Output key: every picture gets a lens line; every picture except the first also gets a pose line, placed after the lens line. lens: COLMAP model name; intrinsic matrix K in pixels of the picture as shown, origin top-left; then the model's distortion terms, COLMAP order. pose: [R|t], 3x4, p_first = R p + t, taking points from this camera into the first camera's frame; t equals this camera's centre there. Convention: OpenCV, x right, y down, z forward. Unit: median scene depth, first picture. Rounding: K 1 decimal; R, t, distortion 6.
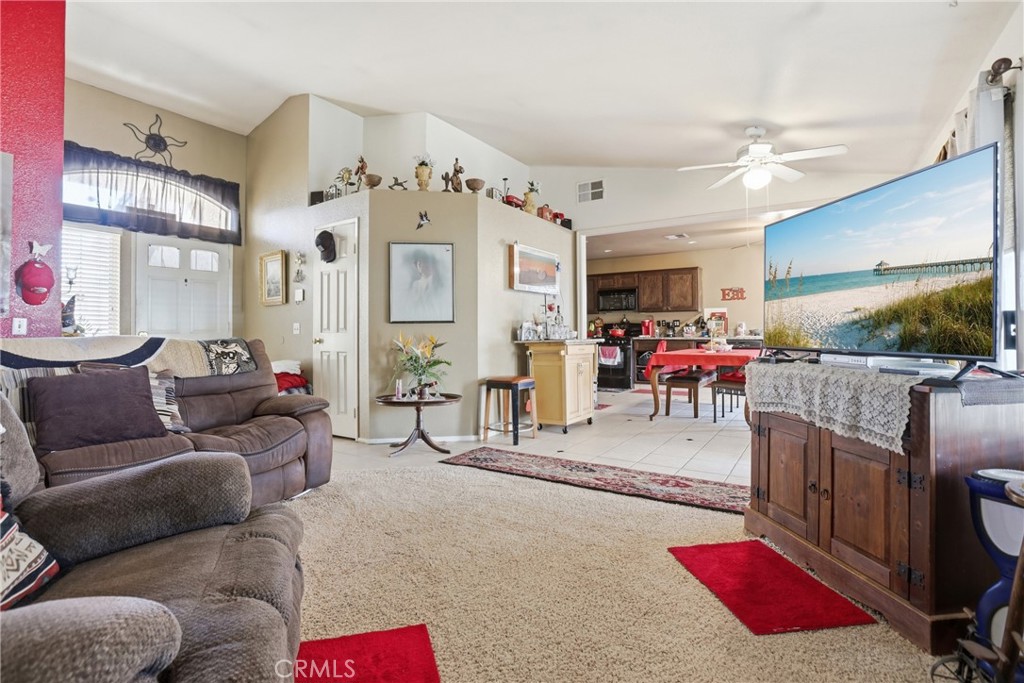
lens RADIAL K [[472.6, 0, 521.3], [0, 472.6, 324.2], [0, 0, 1]] dist [-0.064664, 0.024160]
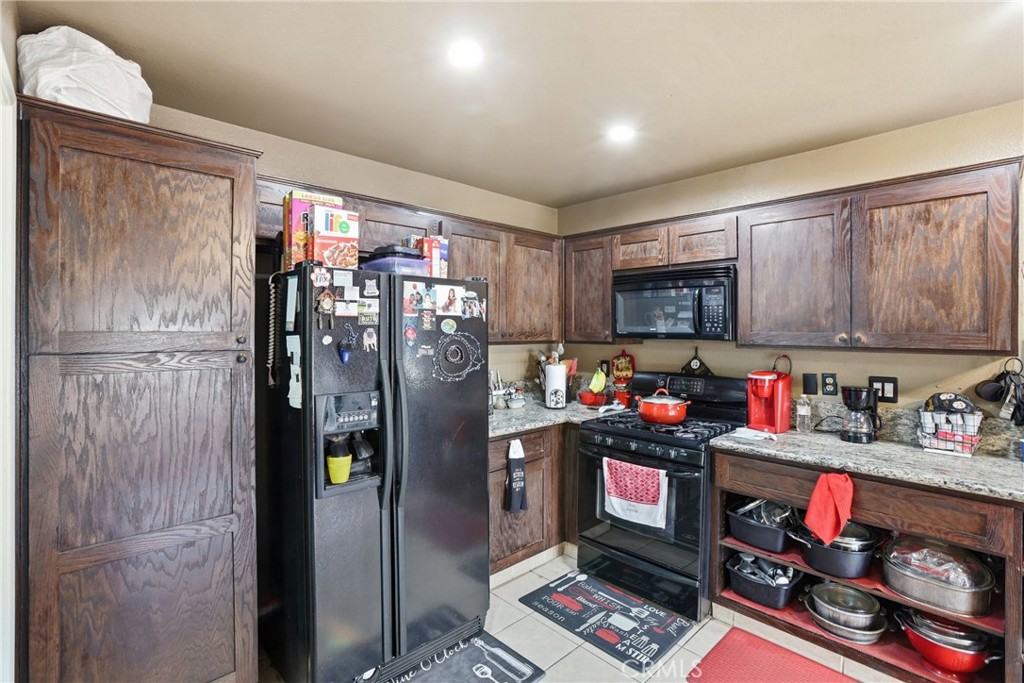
lens RADIAL K [[472.6, 0, 513.5], [0, 472.6, 332.2], [0, 0, 1]] dist [-0.064664, 0.024160]
pose [[0.972114, 0.011748, -0.234213, 0.268278], [-0.006411, 0.999702, 0.023533, -0.058539], [0.234420, -0.021375, 0.971900, 1.014422]]
